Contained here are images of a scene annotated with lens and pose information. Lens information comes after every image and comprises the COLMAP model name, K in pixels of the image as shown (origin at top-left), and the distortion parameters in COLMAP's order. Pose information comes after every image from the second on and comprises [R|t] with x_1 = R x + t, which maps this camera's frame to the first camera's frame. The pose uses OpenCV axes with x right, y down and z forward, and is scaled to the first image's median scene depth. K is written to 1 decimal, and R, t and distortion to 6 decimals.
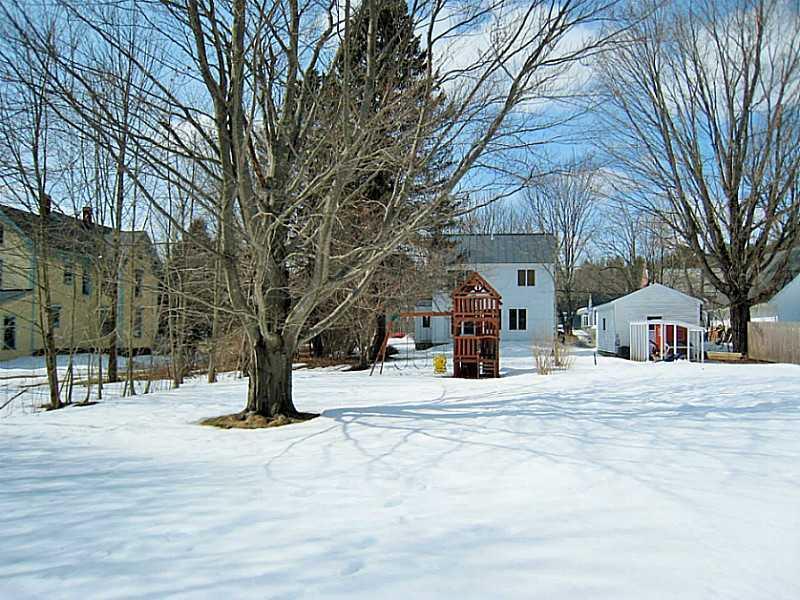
lens RADIAL K [[664.4, 0, 402.2], [0, 664.4, 304.4], [0, 0, 1]] dist [-0.144976, 0.132064]
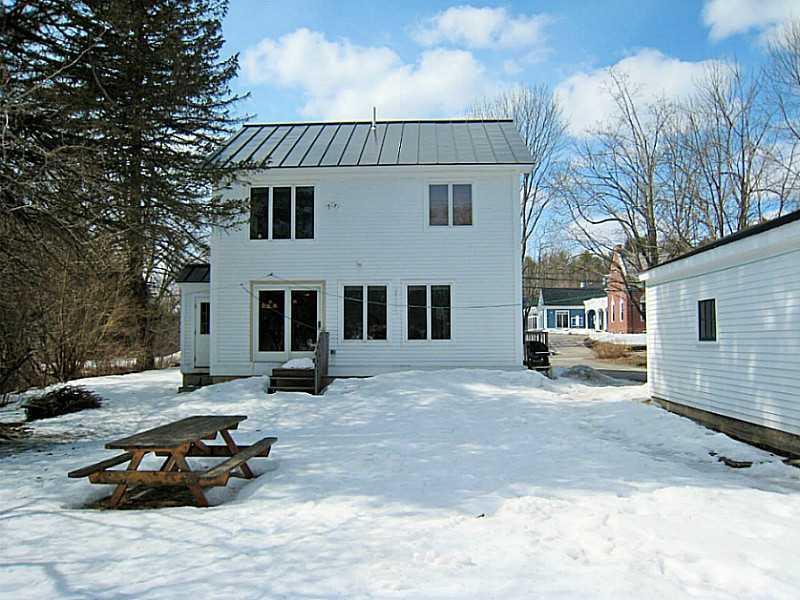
lens RADIAL K [[664.4, 0, 402.2], [0, 664.4, 304.4], [0, 0, 1]] dist [-0.144976, 0.132064]
pose [[0.995048, -0.002379, 0.099367, 0.120340], [0.003649, 0.999914, -0.012600, 0.022612], [-0.099329, 0.012900, 0.994971, 0.614781]]
